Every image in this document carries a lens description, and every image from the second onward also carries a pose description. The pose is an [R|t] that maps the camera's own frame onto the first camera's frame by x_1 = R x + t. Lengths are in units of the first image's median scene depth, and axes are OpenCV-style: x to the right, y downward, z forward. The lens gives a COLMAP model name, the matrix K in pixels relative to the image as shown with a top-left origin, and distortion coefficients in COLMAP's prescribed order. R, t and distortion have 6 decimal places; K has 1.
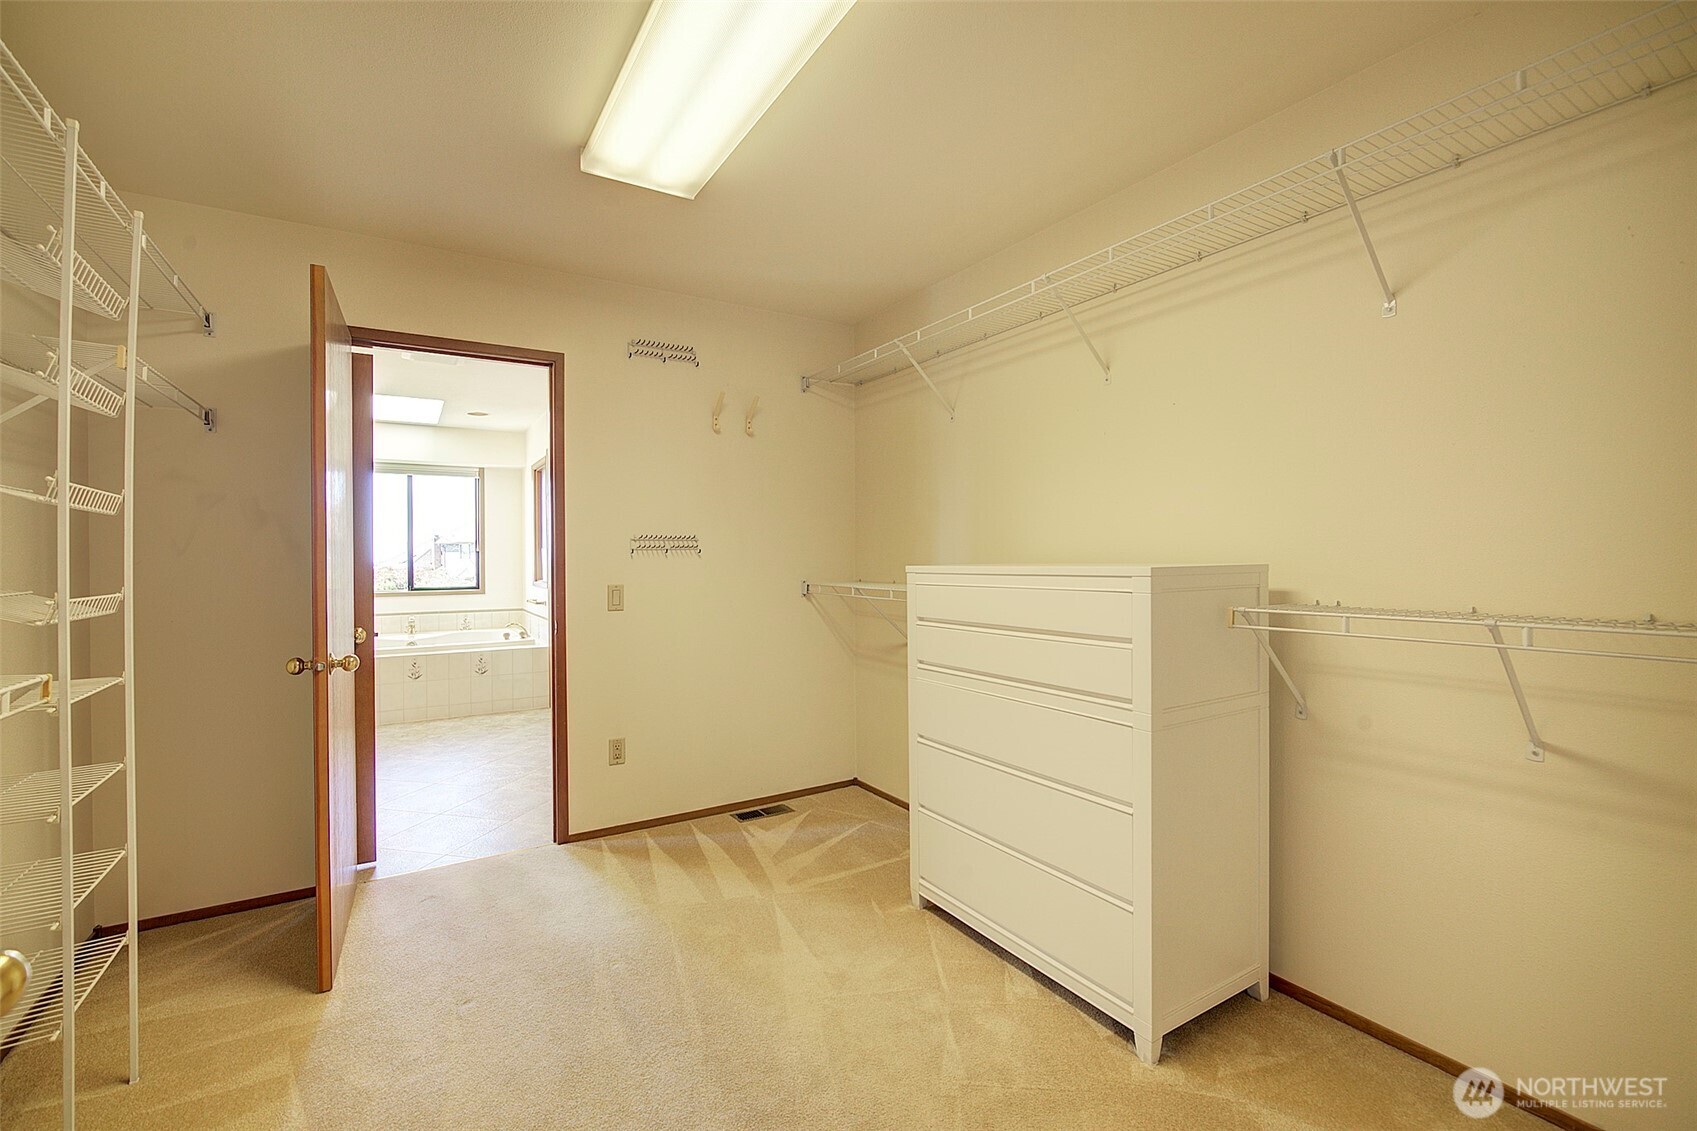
lens RADIAL K [[736.0, 0, 848.5], [0, 736.0, 562.9], [0, 0, 1]] dist [-0.014672, -0.000021]
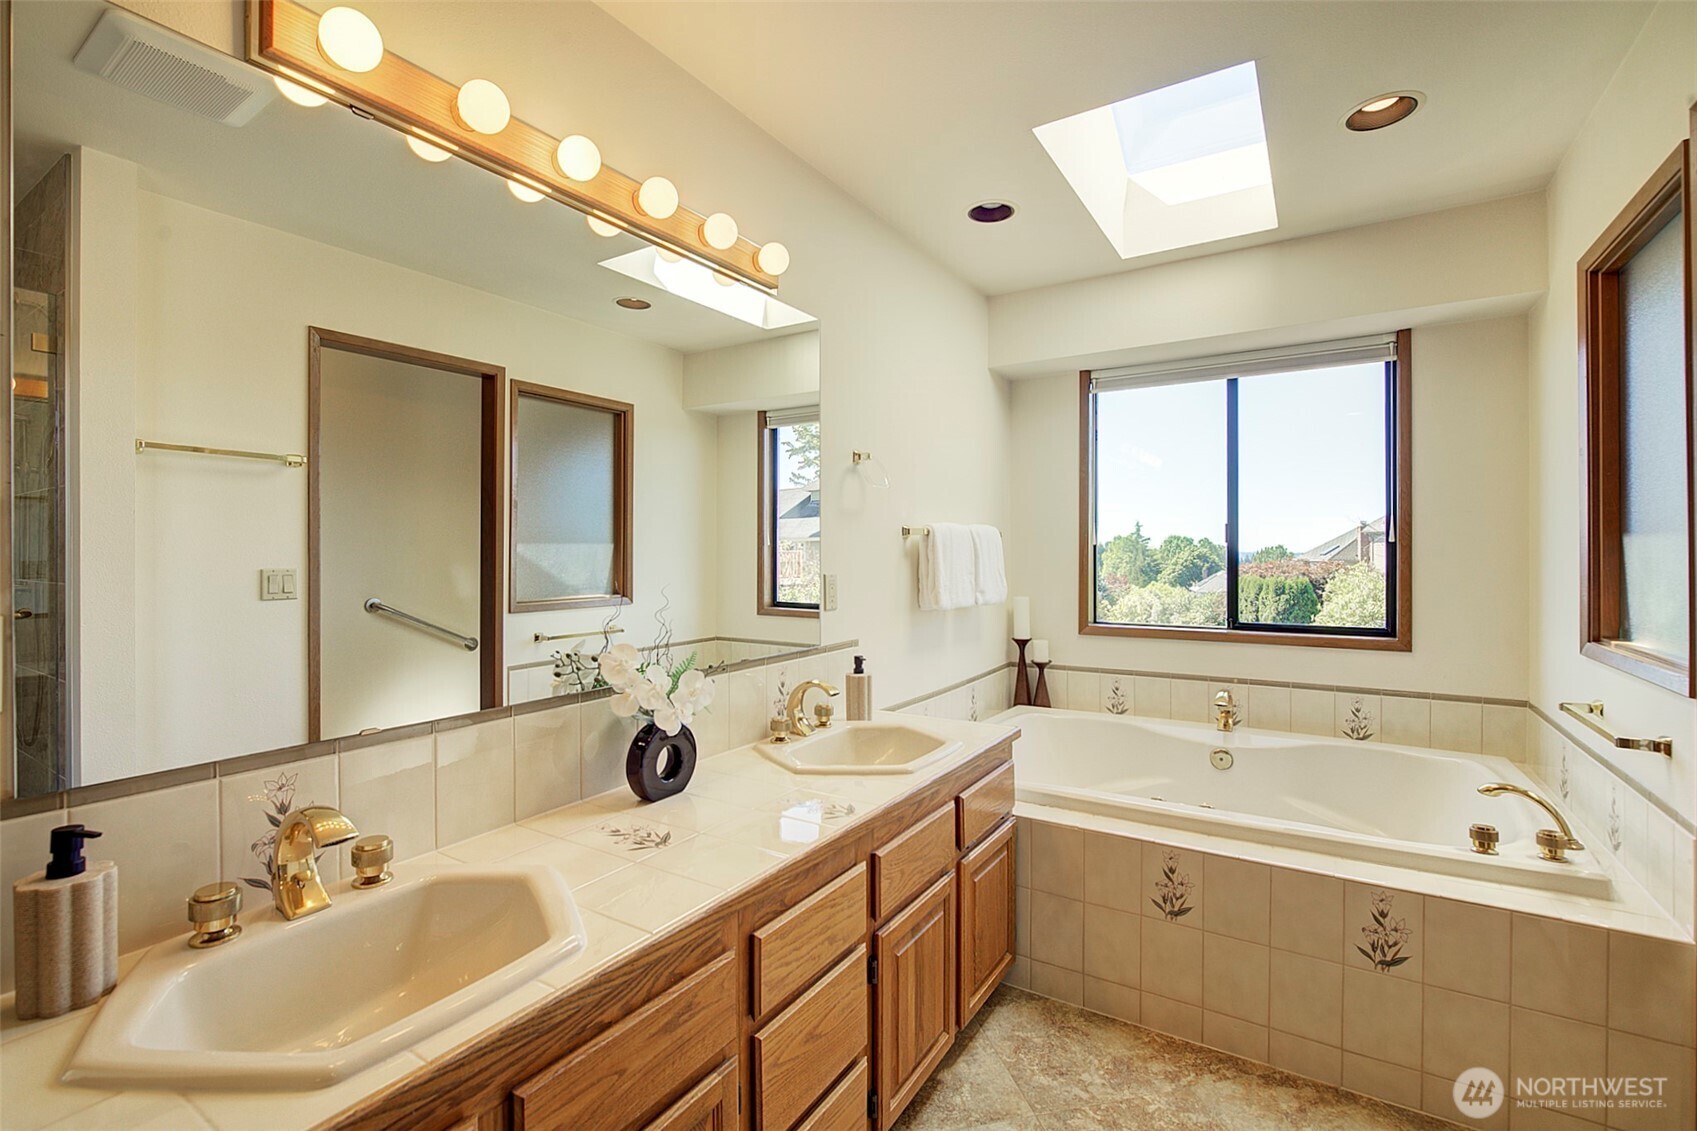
lens RADIAL K [[736.0, 0, 848.5], [0, 736.0, 562.9], [0, 0, 1]] dist [-0.014672, -0.000021]
pose [[0.422441, 0.008896, -0.906347, -0.278477], [0.001546, 0.999943, 0.010535, -0.008820], [0.906389, -0.005852, 0.422403, 0.580416]]
